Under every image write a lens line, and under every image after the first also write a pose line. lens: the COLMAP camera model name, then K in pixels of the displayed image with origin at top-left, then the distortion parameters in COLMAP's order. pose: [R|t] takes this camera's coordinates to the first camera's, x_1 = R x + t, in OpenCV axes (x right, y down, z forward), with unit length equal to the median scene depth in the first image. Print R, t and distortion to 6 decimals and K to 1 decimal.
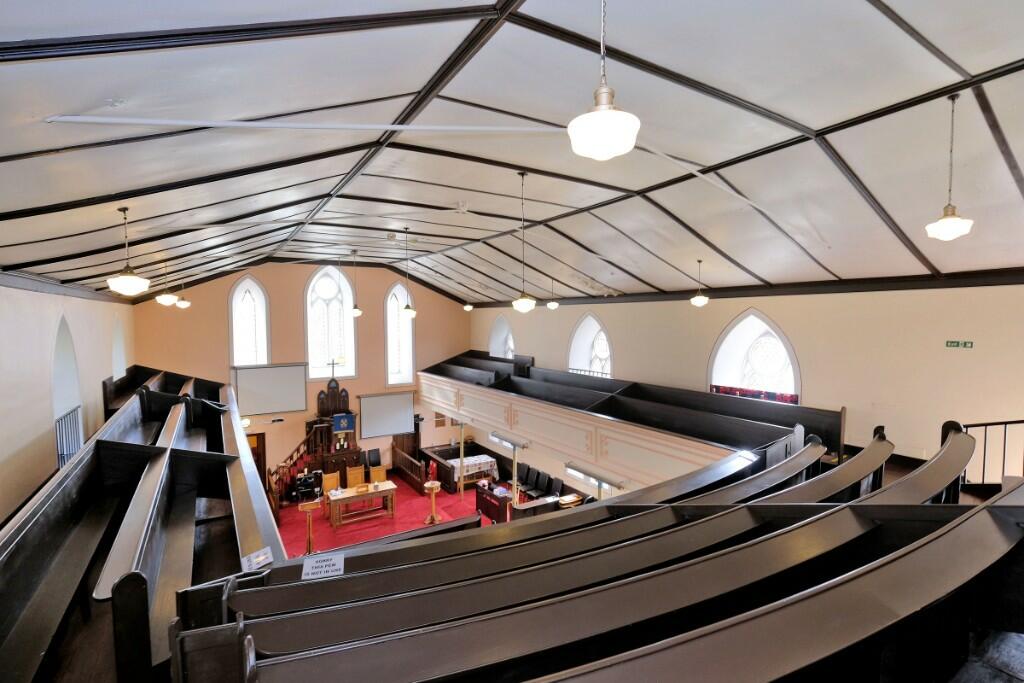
lens RADIAL K [[483.1, 0, 516.7], [0, 483.1, 339.8], [0, 0, 1]] dist [0.003406, 0.000362]
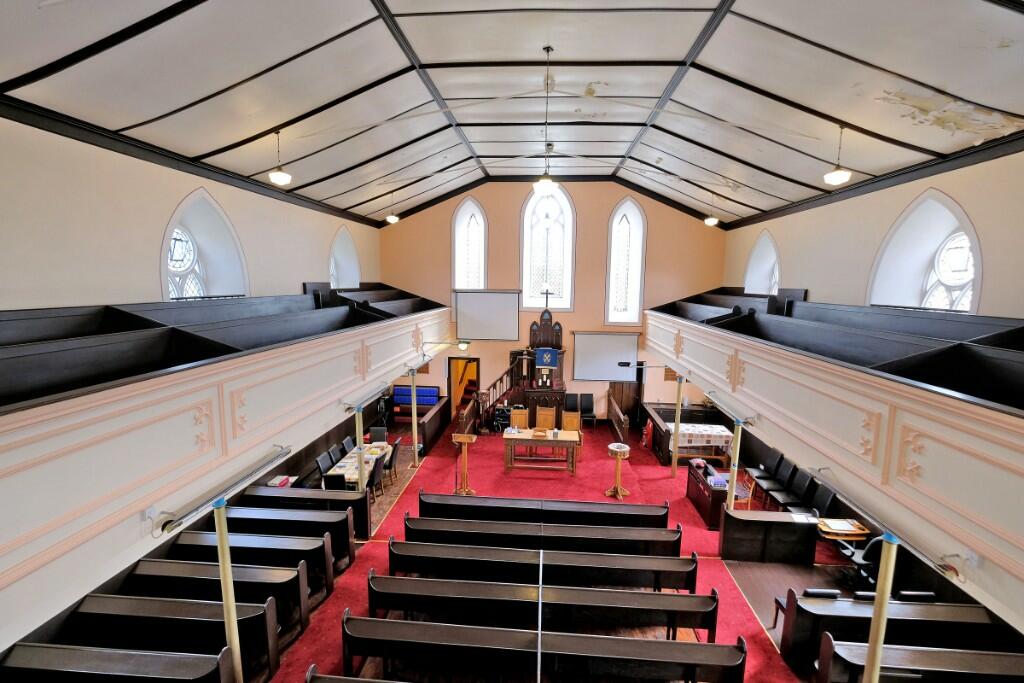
lens RADIAL K [[445.2, 0, 513.3], [0, 445.2, 341.8], [0, 0, 1]] dist [-0.003727, -0.001456]
pose [[0.802875, 0.095098, -0.588513, 0.073616], [-0.042442, 0.993808, 0.102688, 0.060146], [0.594635, -0.057468, 0.801940, 0.301392]]
